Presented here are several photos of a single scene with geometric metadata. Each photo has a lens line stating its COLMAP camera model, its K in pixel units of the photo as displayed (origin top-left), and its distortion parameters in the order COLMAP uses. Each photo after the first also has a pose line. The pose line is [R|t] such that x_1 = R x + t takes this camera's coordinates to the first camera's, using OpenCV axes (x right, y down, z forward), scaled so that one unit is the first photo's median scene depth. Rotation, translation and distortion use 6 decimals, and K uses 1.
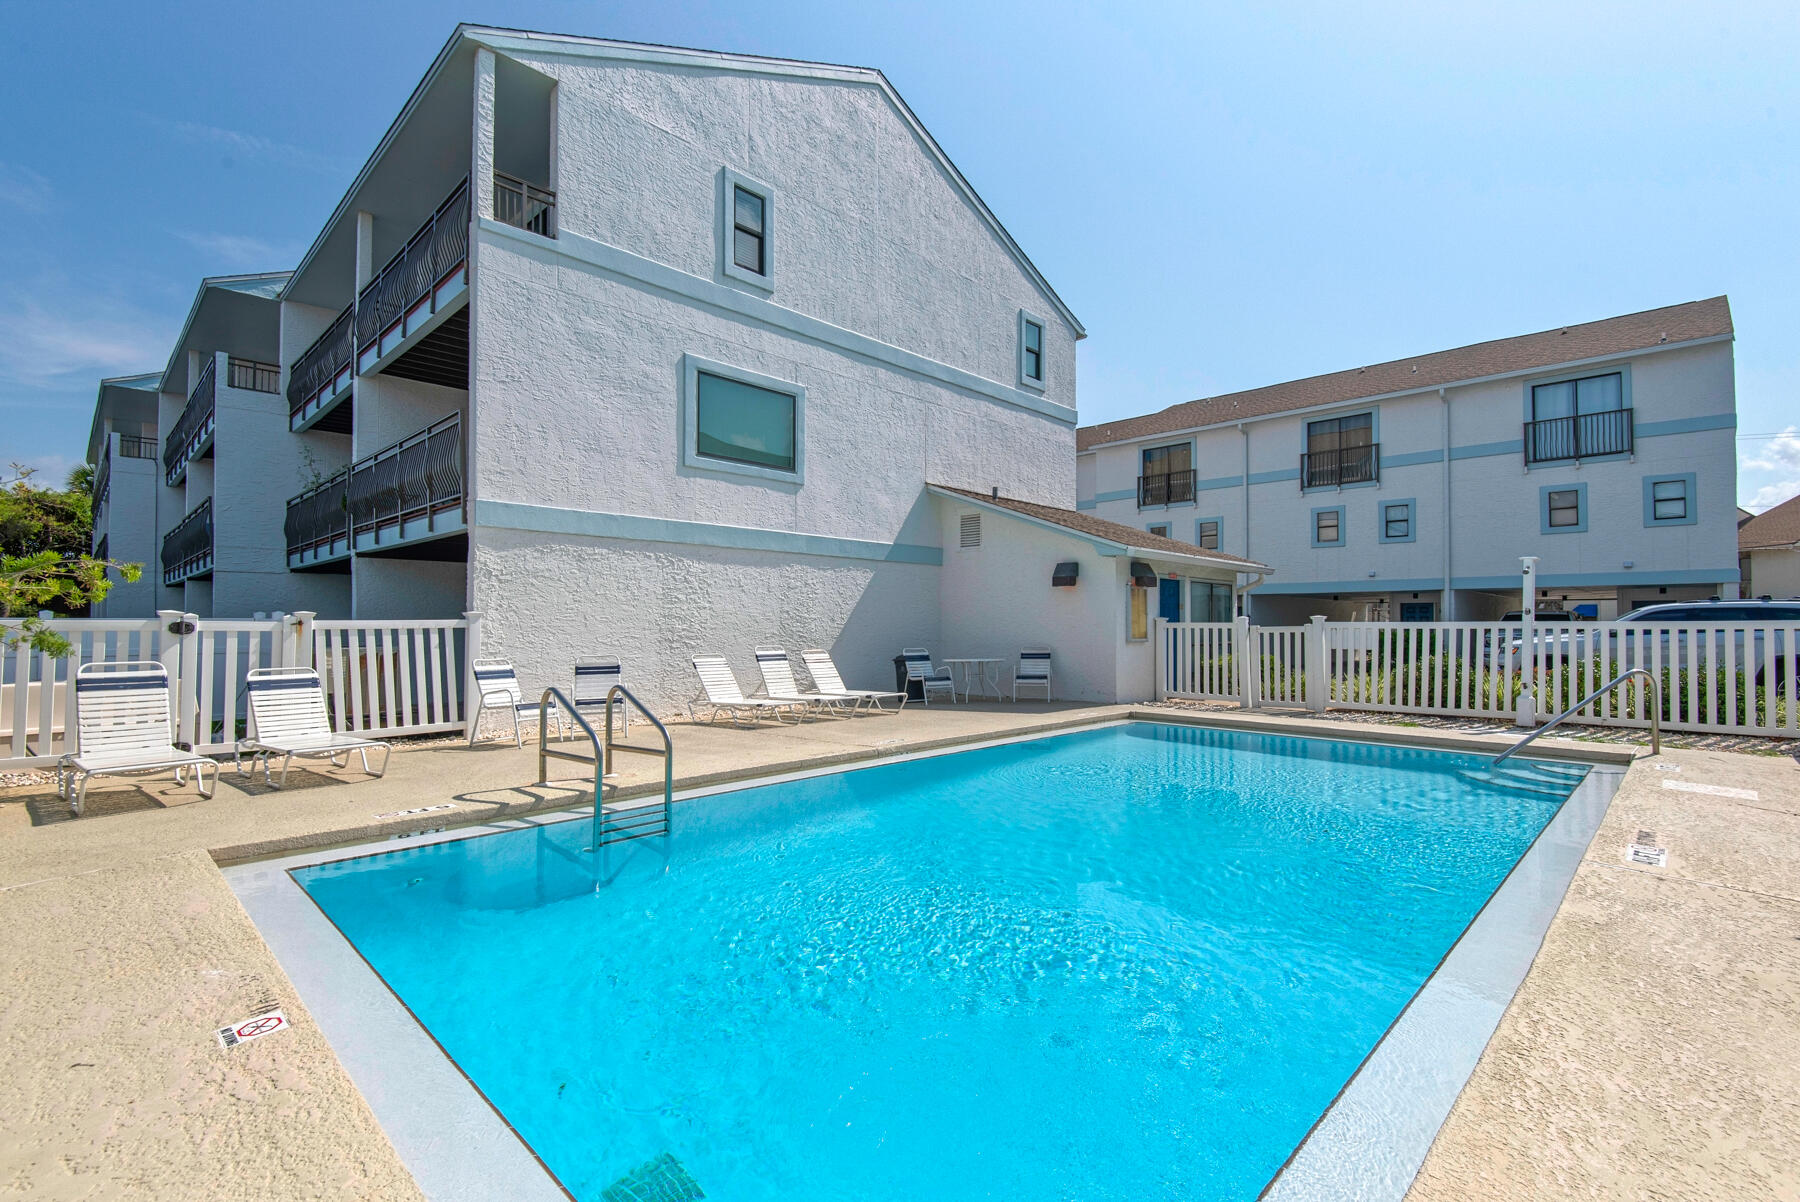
lens RADIAL K [[808.4, 0, 900.8], [0, 808.4, 611.1], [0, 0, 1]] dist [0.003599, 0.000912]
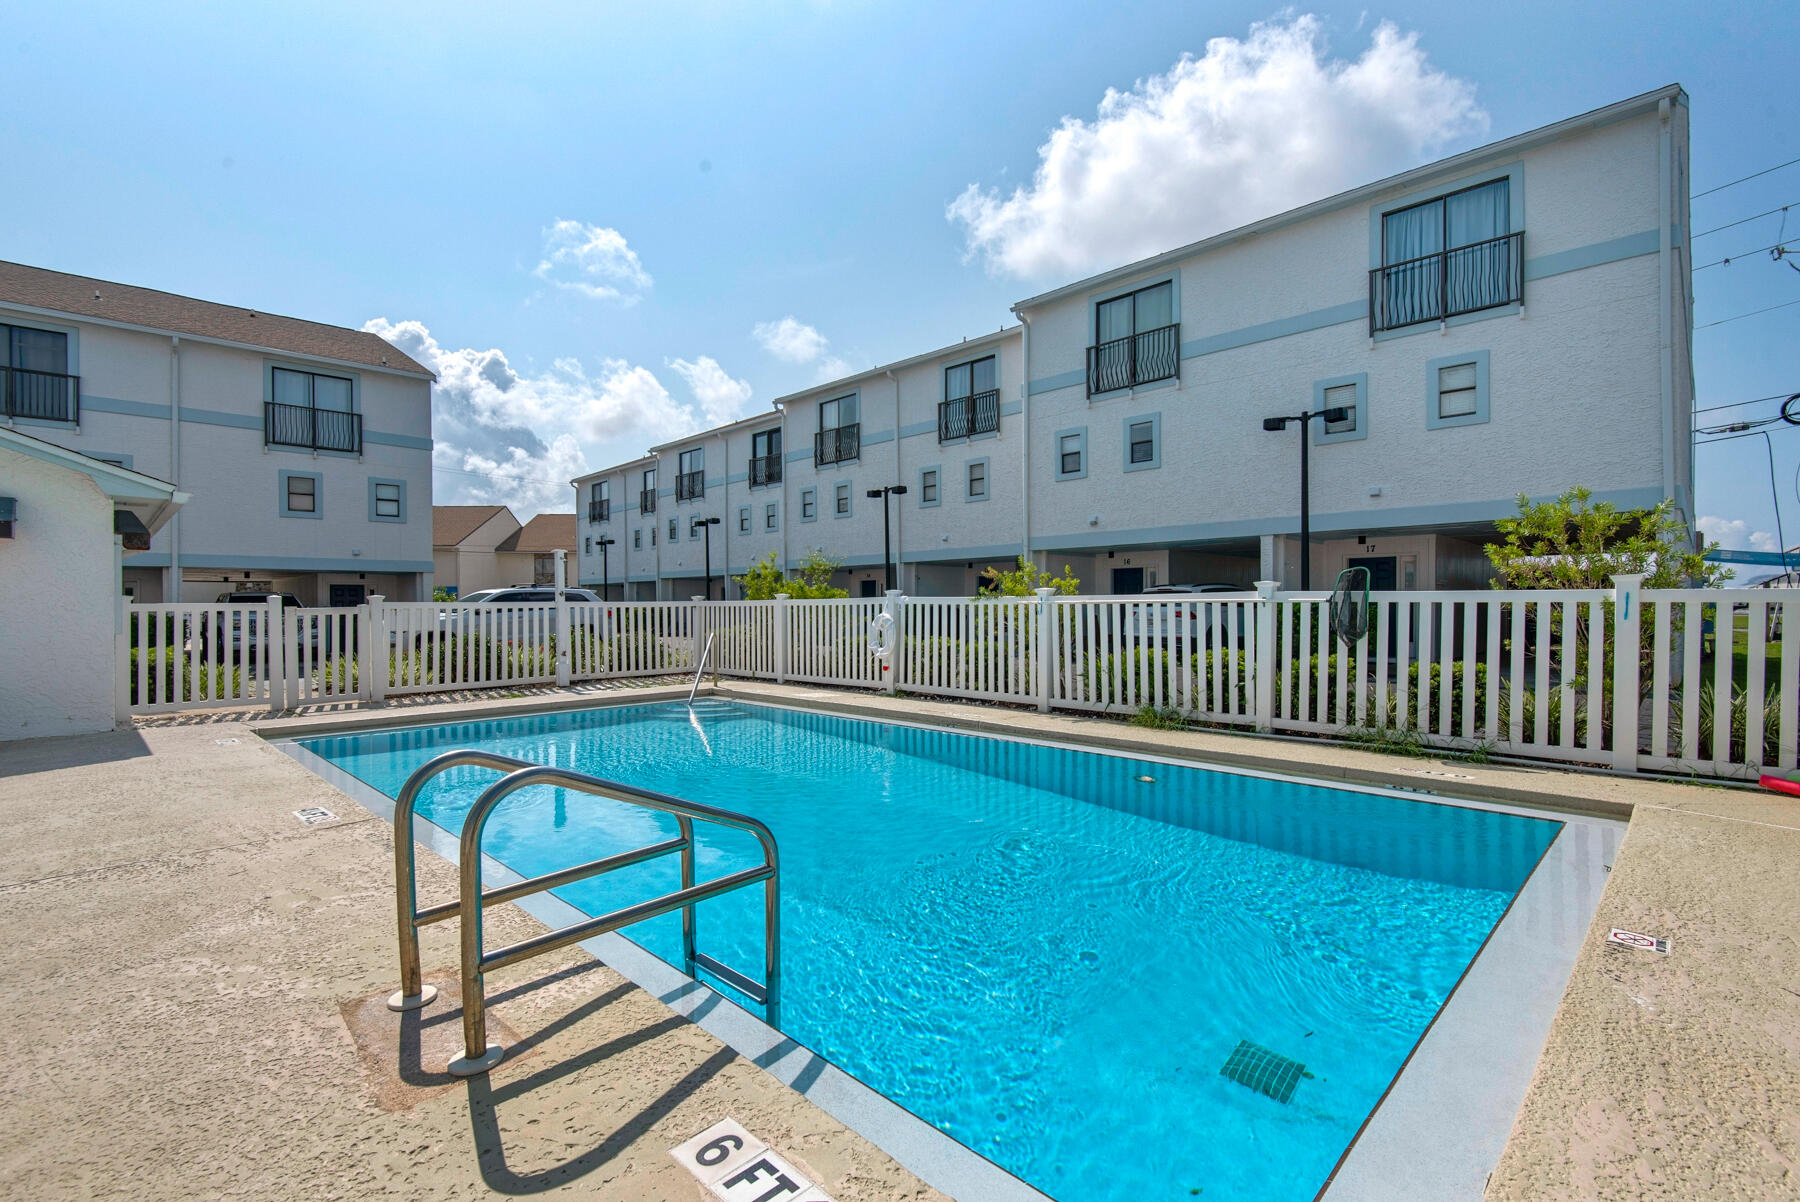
lens RADIAL K [[808.4, 0, 900.8], [0, 808.4, 611.1], [0, 0, 1]] dist [0.003599, 0.000912]
pose [[0.014711, -0.011871, 0.999821, -0.338314], [-0.008878, 0.999889, 0.012003, 0.005908], [-0.999852, -0.009053, 0.014604, 0.350828]]
